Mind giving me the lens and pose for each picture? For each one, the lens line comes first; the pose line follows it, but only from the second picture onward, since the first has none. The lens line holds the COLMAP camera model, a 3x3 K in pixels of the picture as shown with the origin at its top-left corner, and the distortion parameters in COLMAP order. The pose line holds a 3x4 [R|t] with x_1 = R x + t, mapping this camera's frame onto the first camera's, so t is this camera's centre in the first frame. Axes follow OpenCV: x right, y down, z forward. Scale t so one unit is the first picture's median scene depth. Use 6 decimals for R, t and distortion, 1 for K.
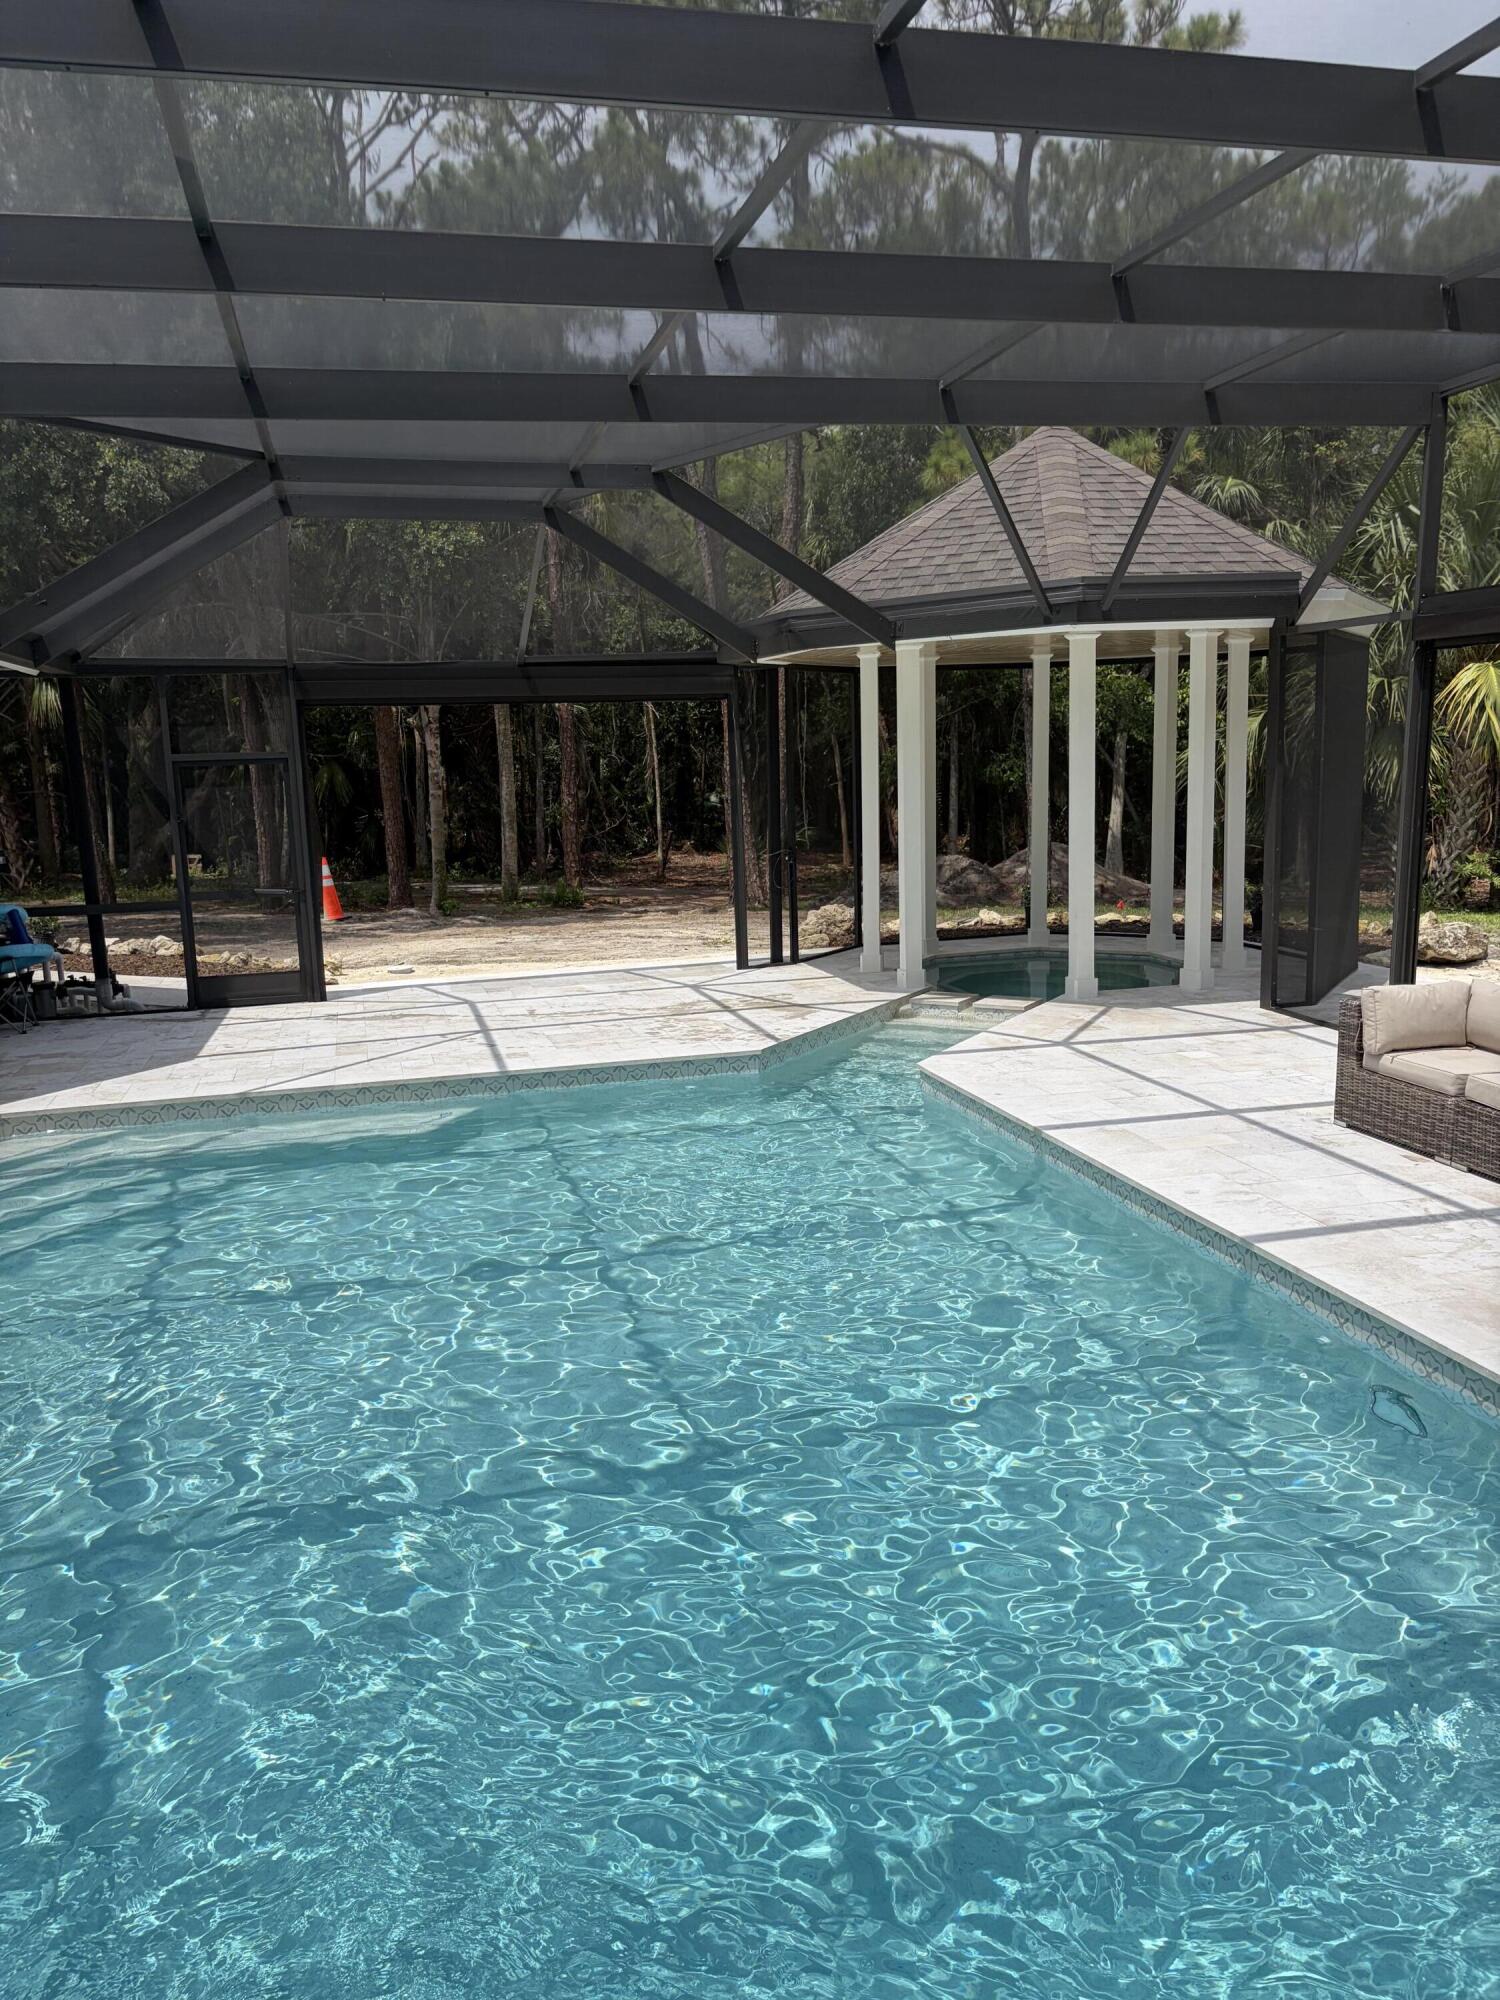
lens RADIAL K [[1526.3, 0, 746.0], [0, 1526.3, 1004.9], [0, 0, 1]] dist [0.028168, -0.010669]
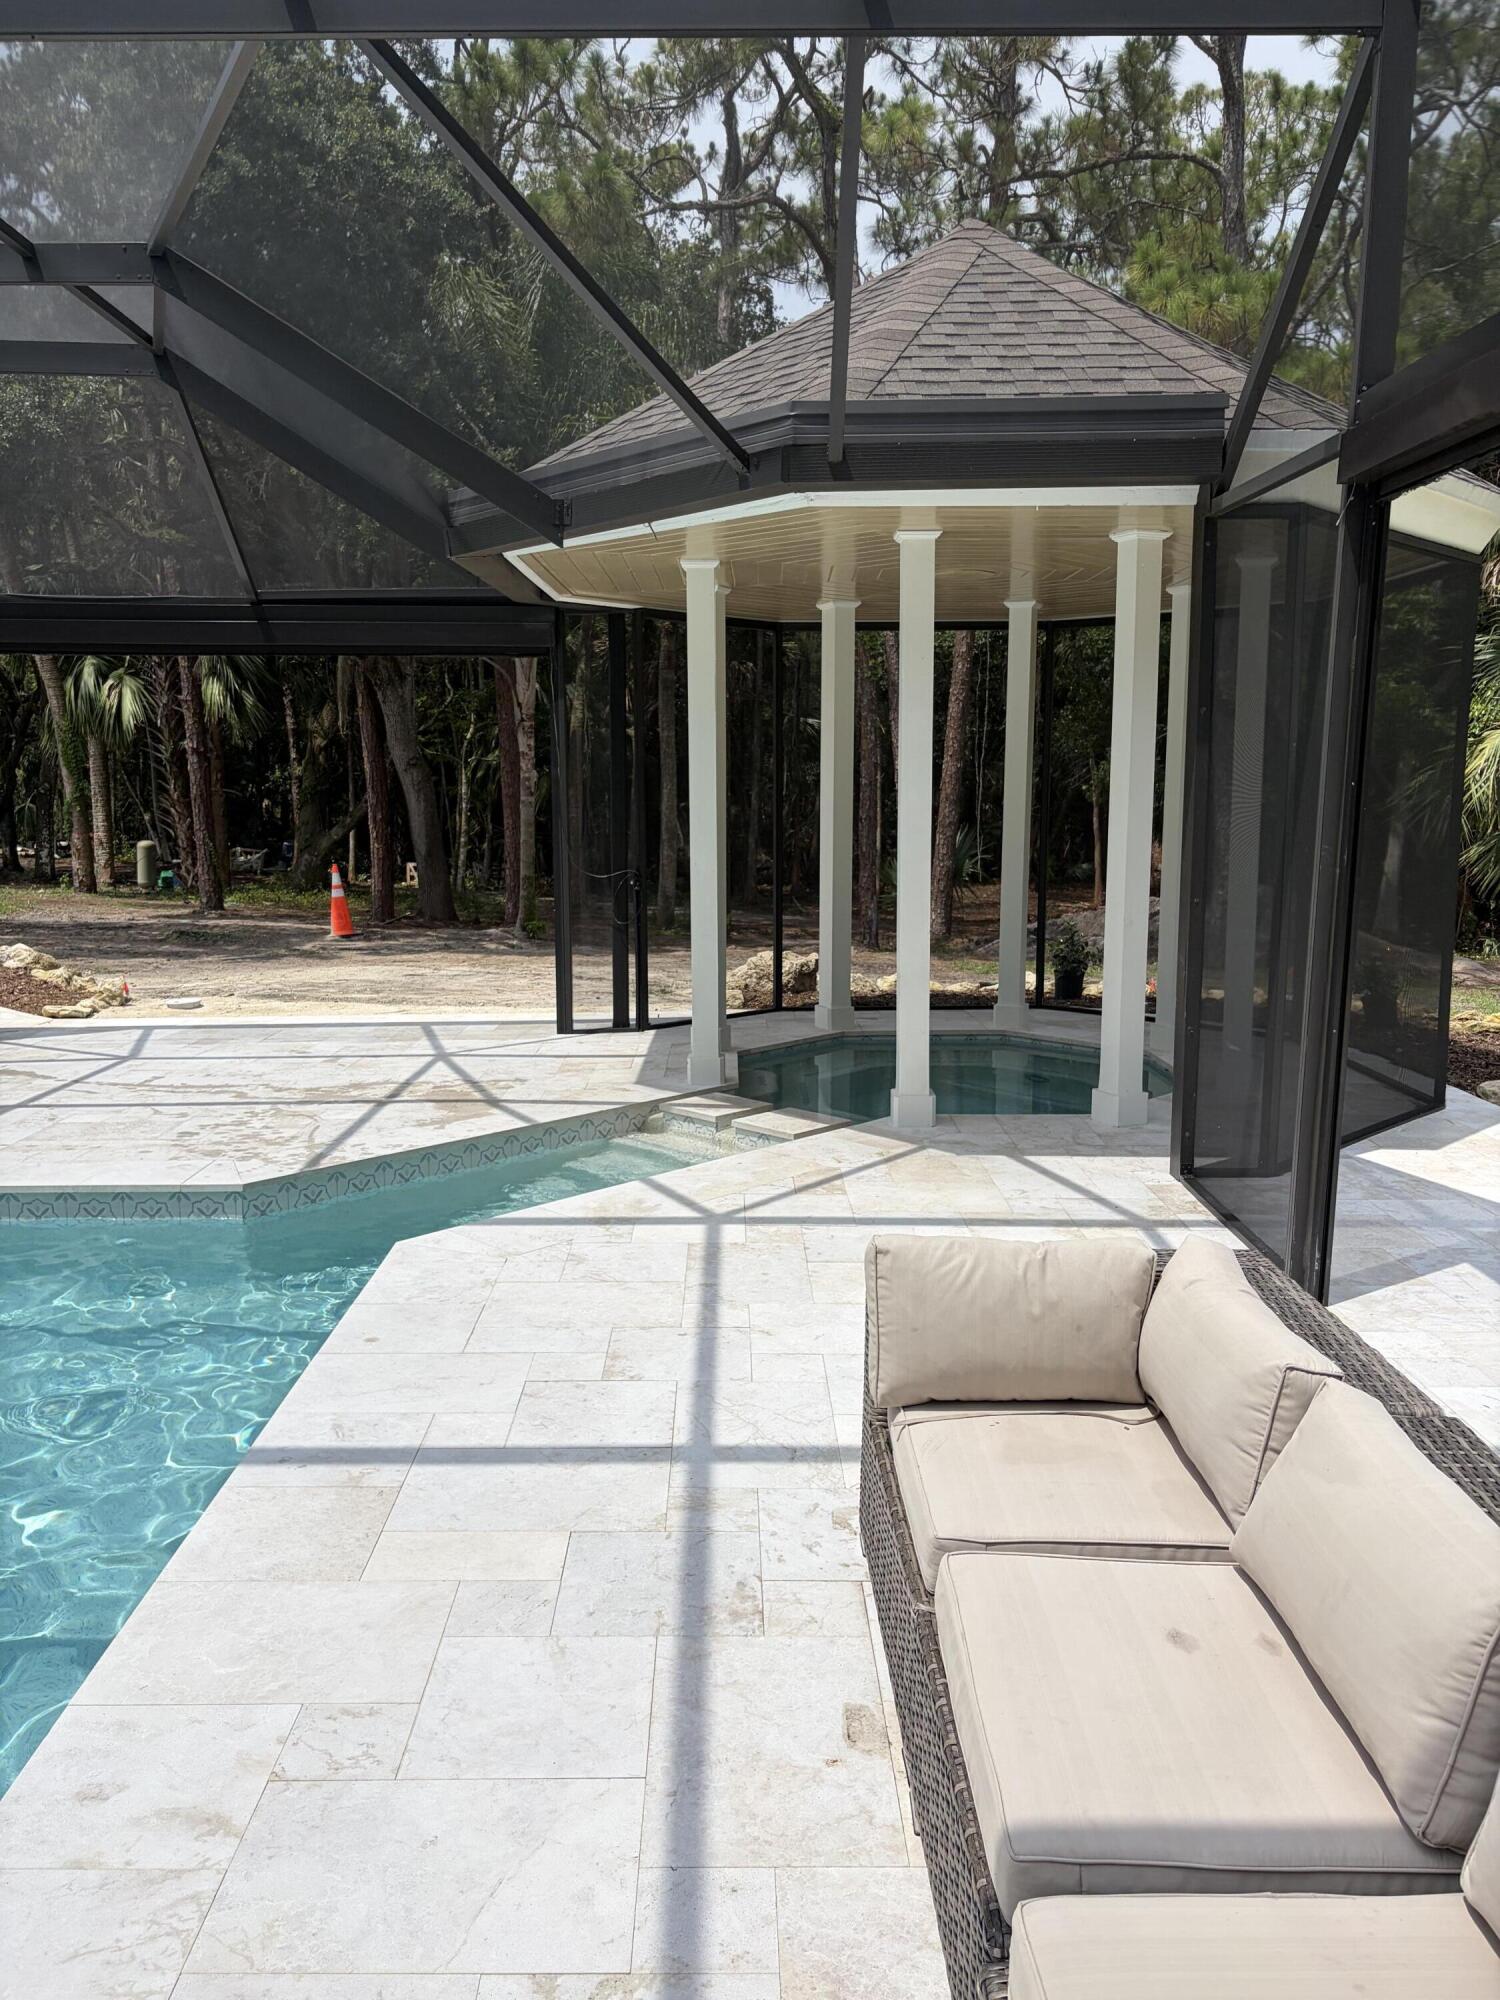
lens RADIAL K [[1526.3, 0, 744.7], [0, 1526.3, 989.4], [0, 0, 1]] dist [0.028168, -0.010669]
pose [[0.970055, 0.059506, -0.235483, 0.297752], [-0.066270, 0.997583, -0.020908, -0.041719], [0.233669, 0.035888, 0.971654, 0.385764]]
